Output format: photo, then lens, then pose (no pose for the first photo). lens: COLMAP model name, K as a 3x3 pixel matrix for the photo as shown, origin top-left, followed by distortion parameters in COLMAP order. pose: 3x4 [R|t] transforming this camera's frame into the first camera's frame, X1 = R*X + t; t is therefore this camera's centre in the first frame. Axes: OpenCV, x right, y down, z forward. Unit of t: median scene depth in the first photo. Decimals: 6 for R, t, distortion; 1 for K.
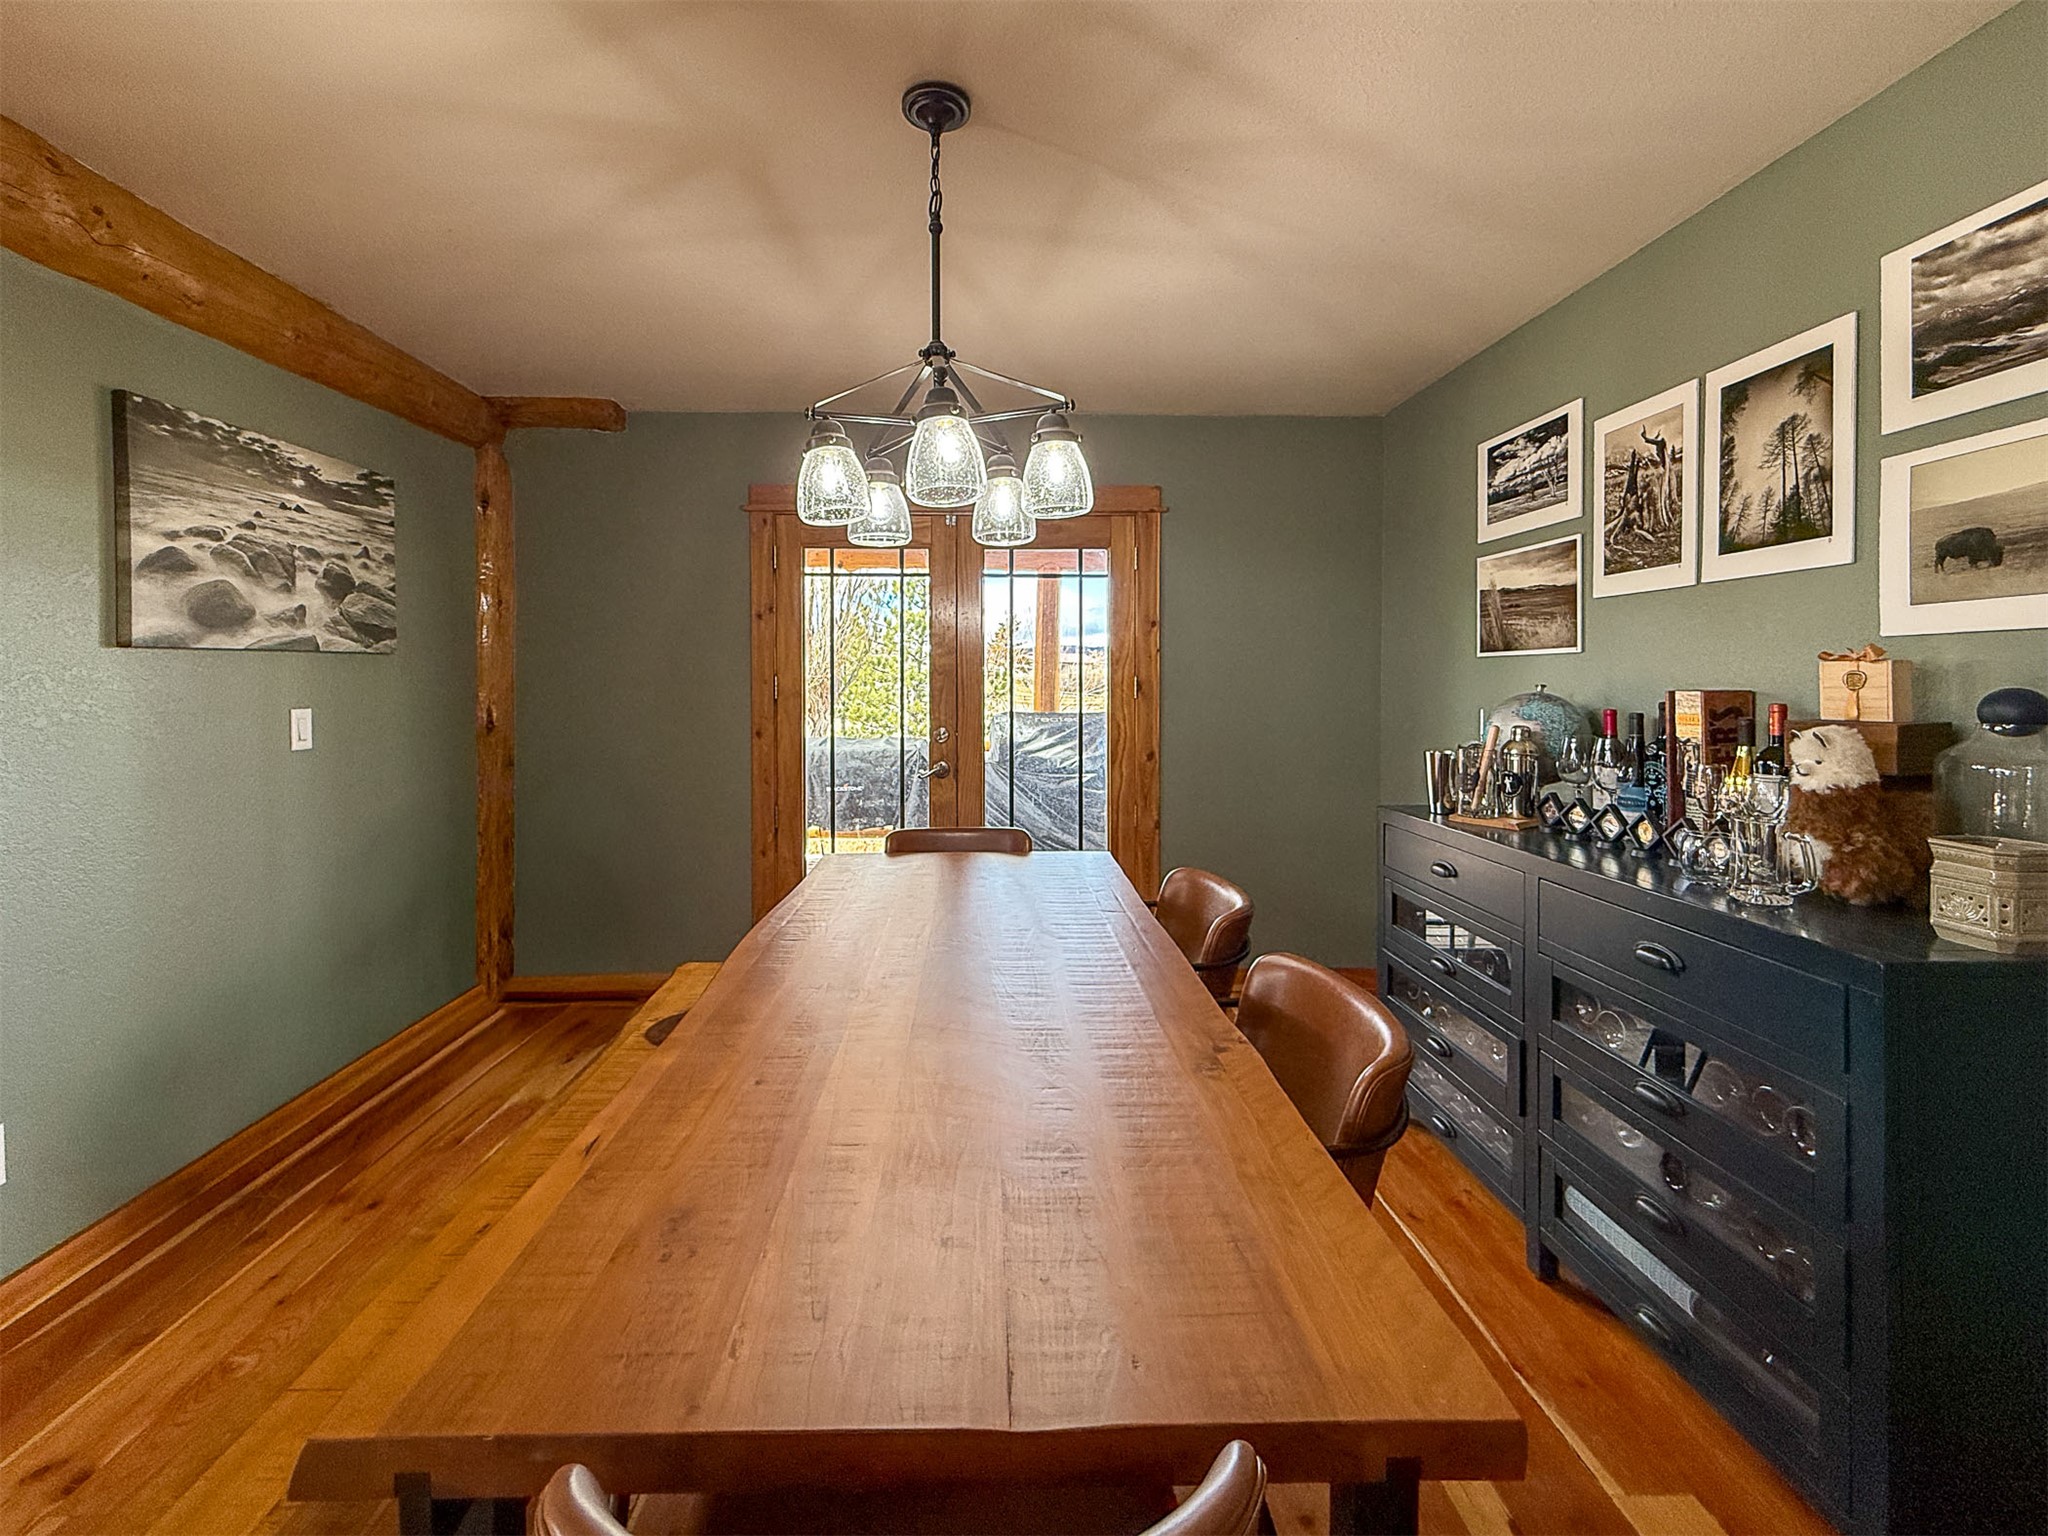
lens RADIAL K [[850.6, 0, 951.8], [0, 850.6, 678.4], [0, 0, 1]] dist [-0.003638, 0.000138]
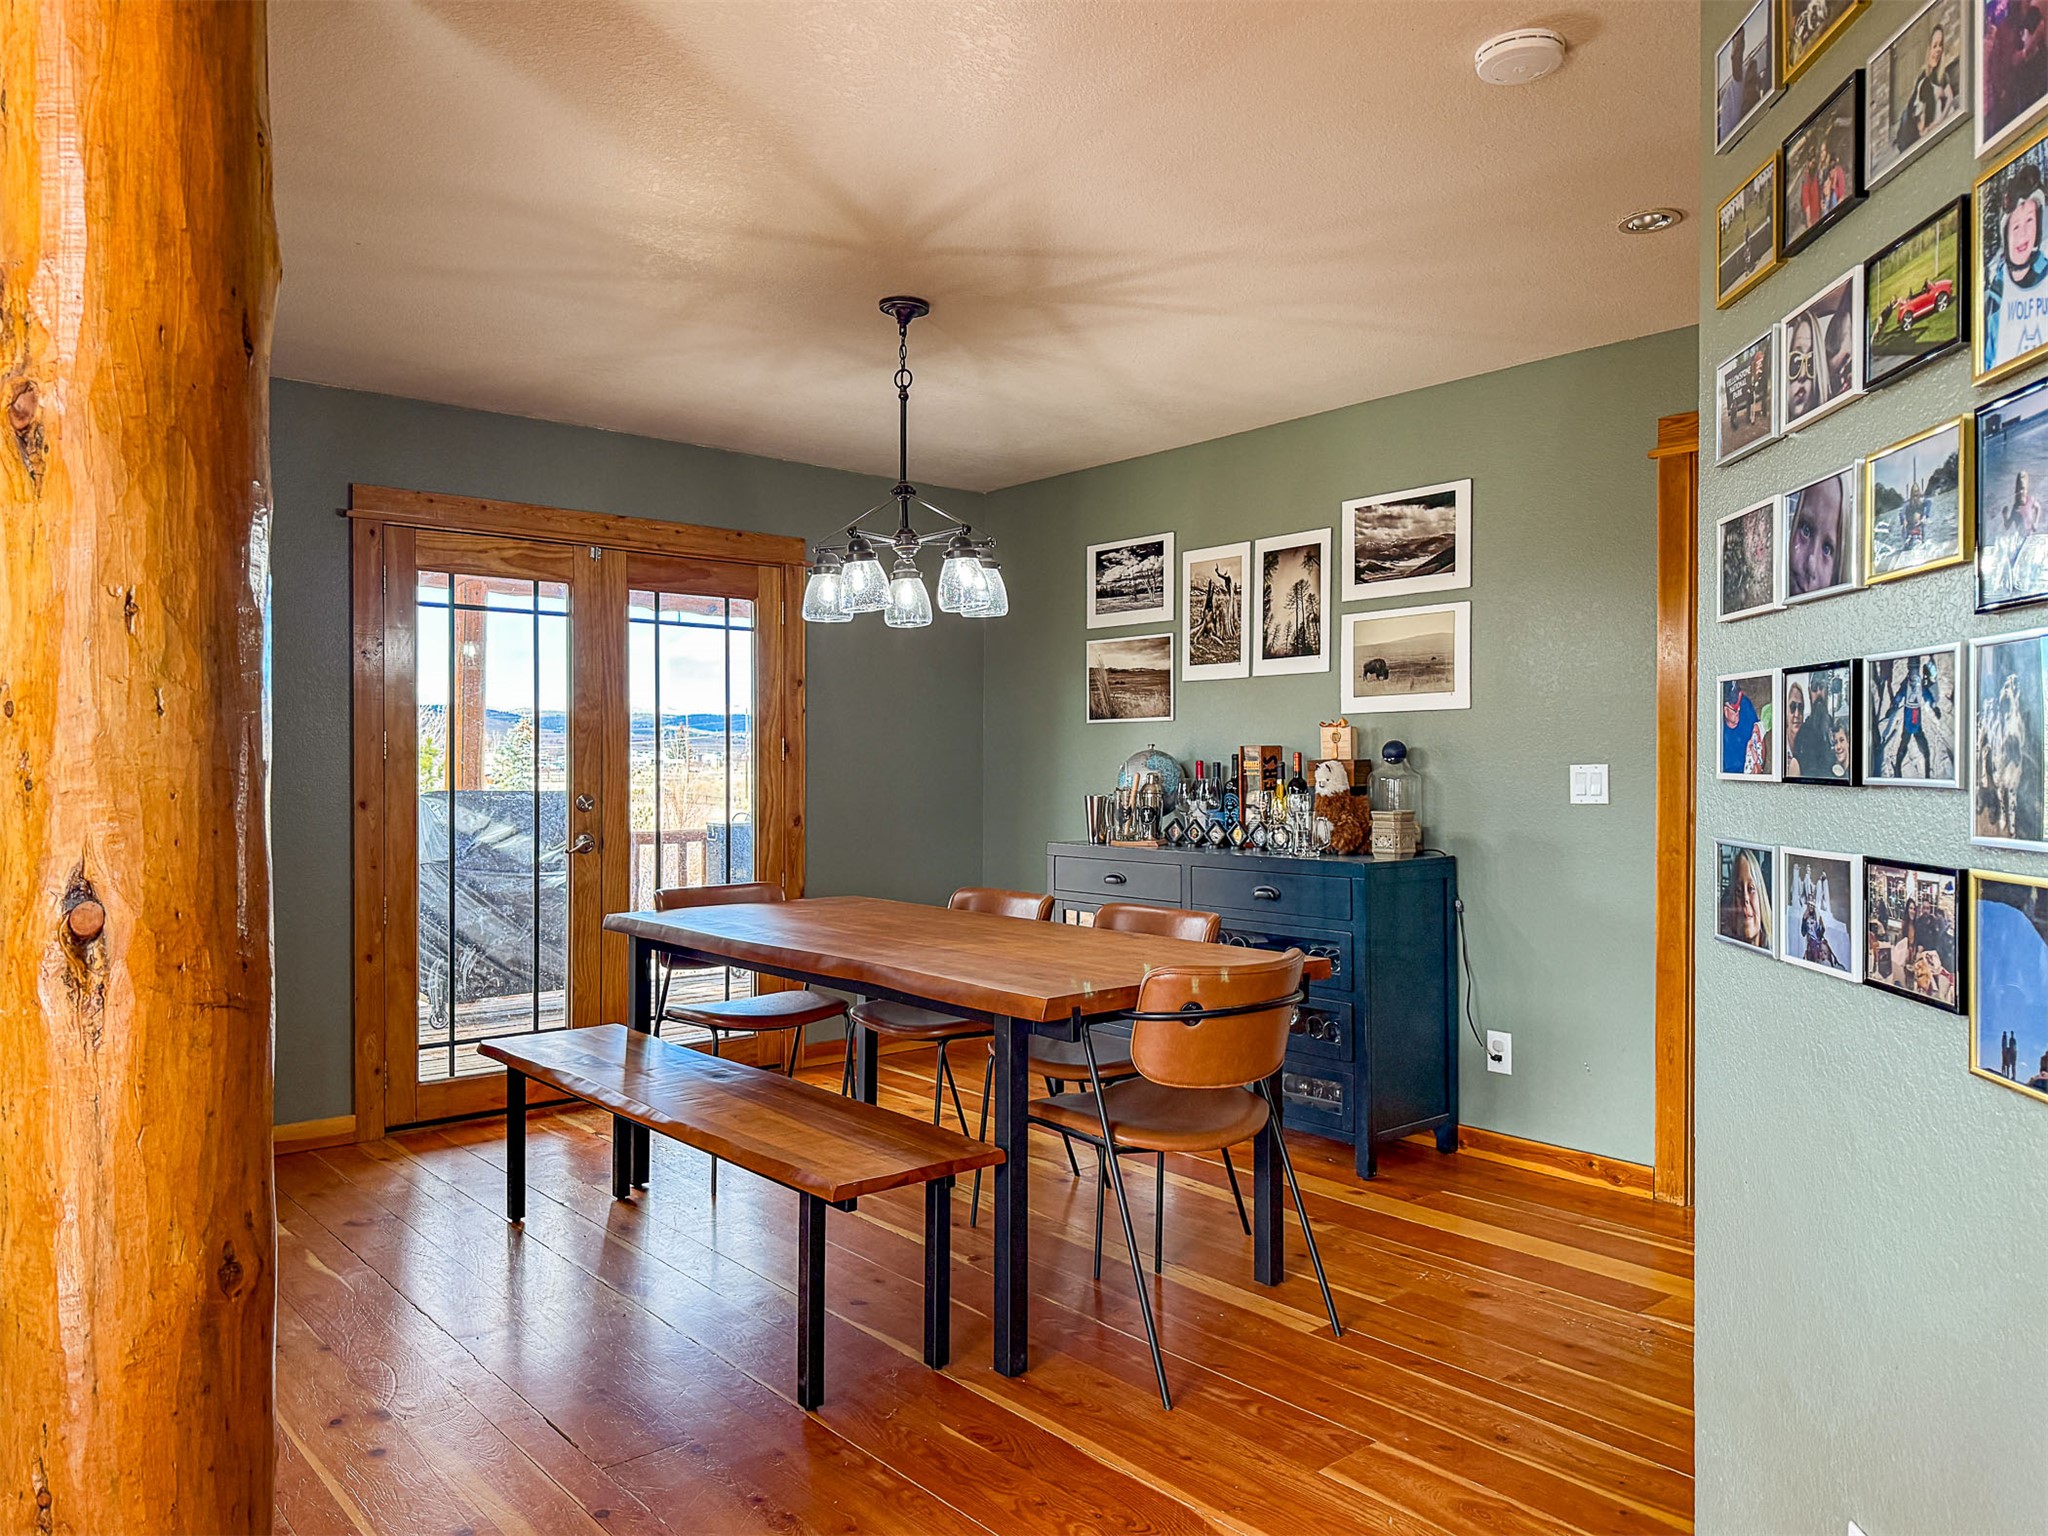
lens RADIAL K [[1551.9, 0, 983.9], [0, 1551.9, 759.8], [0, 0, 1]] dist [0.055080, -0.072931]
pose [[0.769098, 0.007246, 0.639089, -1.274468], [-0.003756, 0.999970, -0.006817, 0.058039], [-0.639119, 0.002842, 0.769102, -0.842142]]
